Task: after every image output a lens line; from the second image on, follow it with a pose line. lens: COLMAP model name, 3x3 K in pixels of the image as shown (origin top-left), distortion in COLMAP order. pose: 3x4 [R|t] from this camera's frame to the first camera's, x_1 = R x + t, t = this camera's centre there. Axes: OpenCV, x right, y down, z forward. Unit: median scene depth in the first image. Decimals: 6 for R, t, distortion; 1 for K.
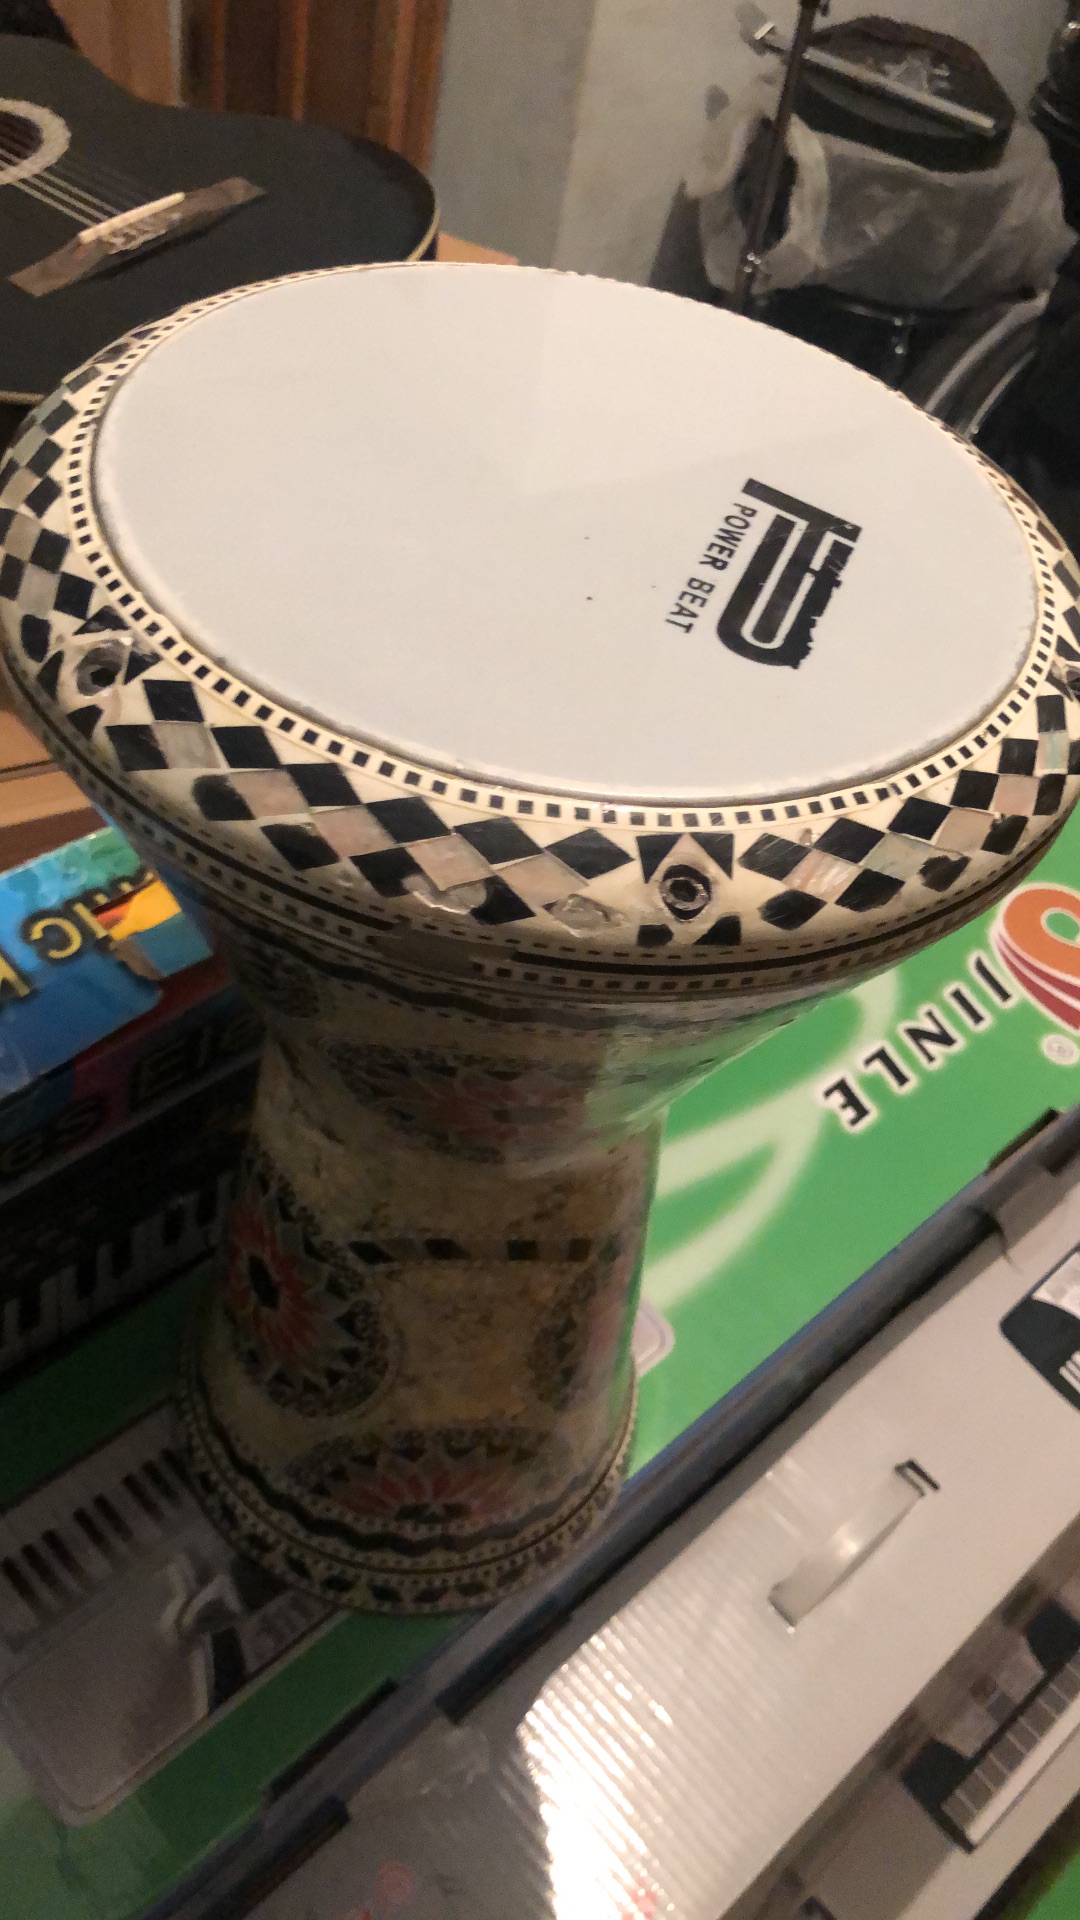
lens RADIAL K [[1618.7, 0, 540.0], [0, 1618.7, 960.0], [0, 0, 1]] dist [0.017968, -0.070607]
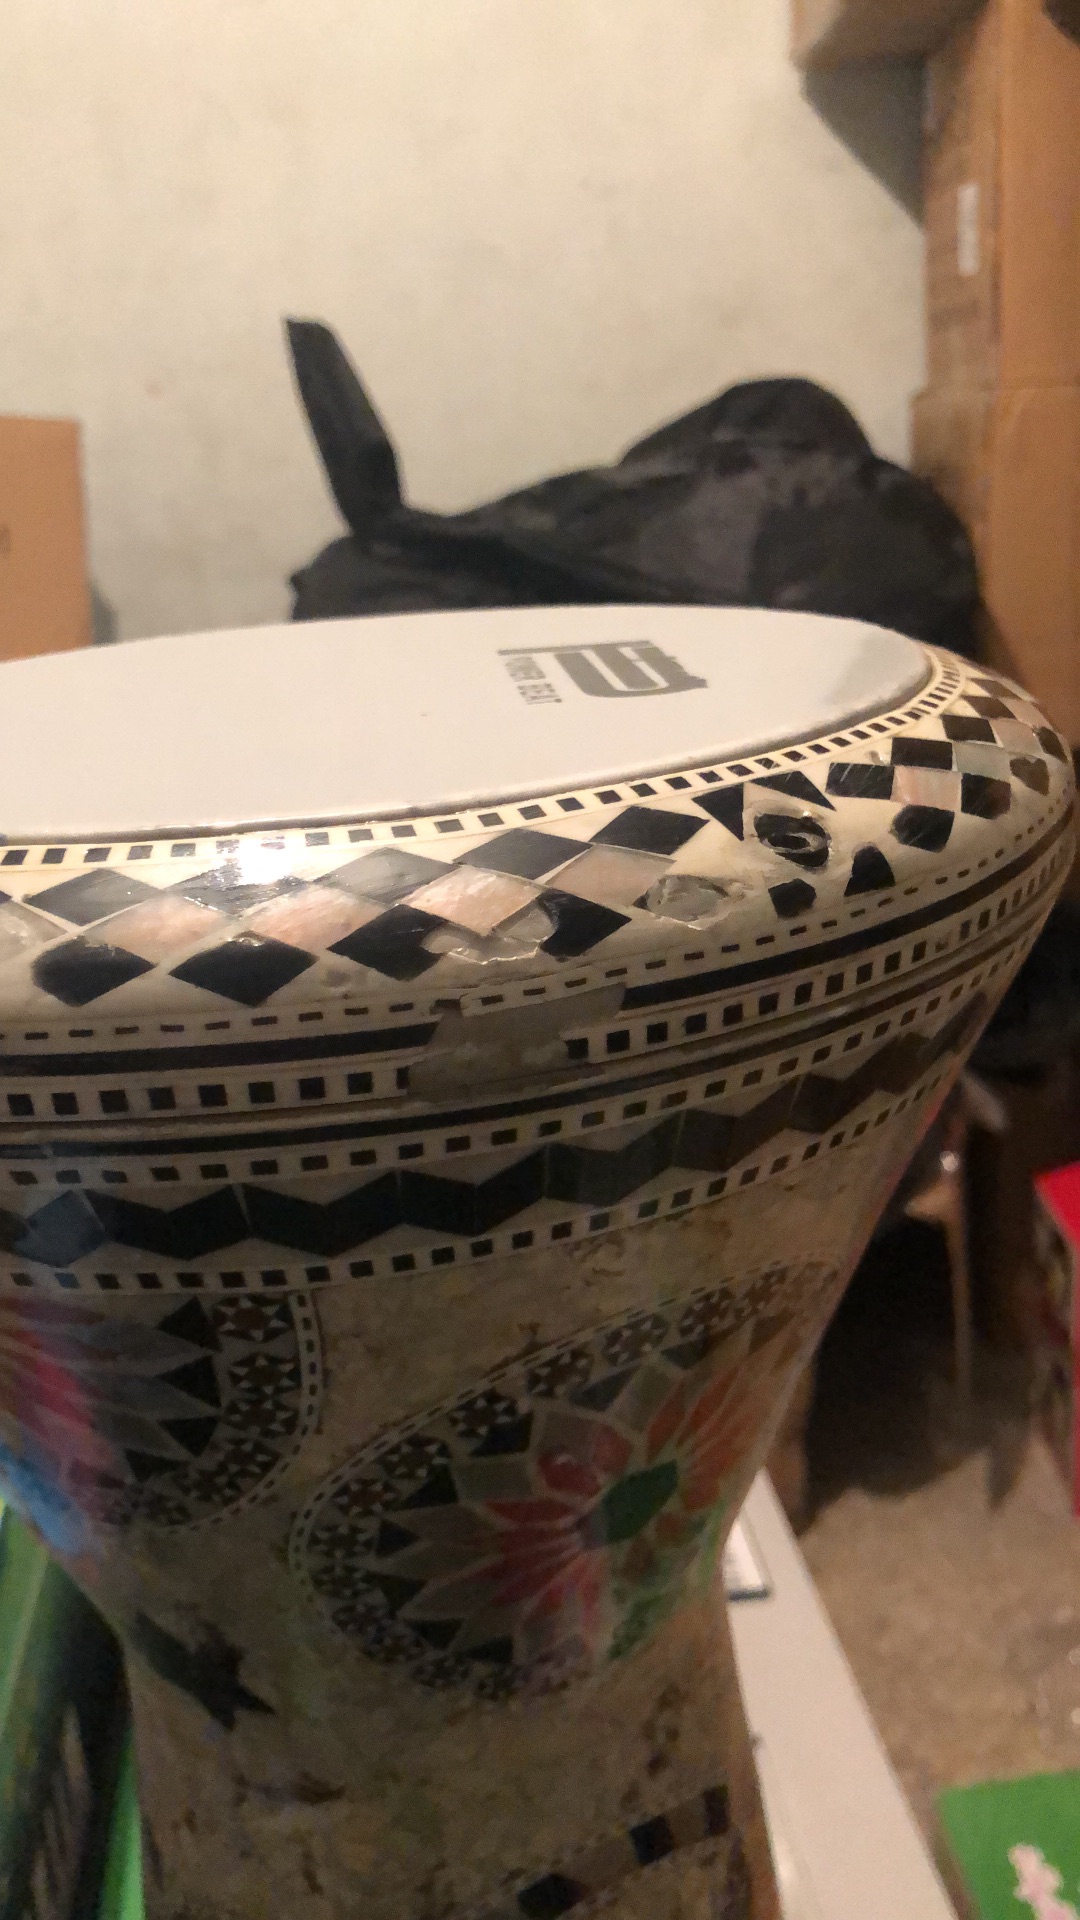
lens RADIAL K [[1750.7, 0, 540.0], [0, 1750.7, 960.0], [0, 0, 1]] dist [-0.000061, -0.007798]
pose [[0.874859, -0.359572, 0.324546, -0.258622], [0.465402, 0.809701, -0.357470, 0.211154], [-0.134249, 0.463781, 0.875720, 0.395022]]
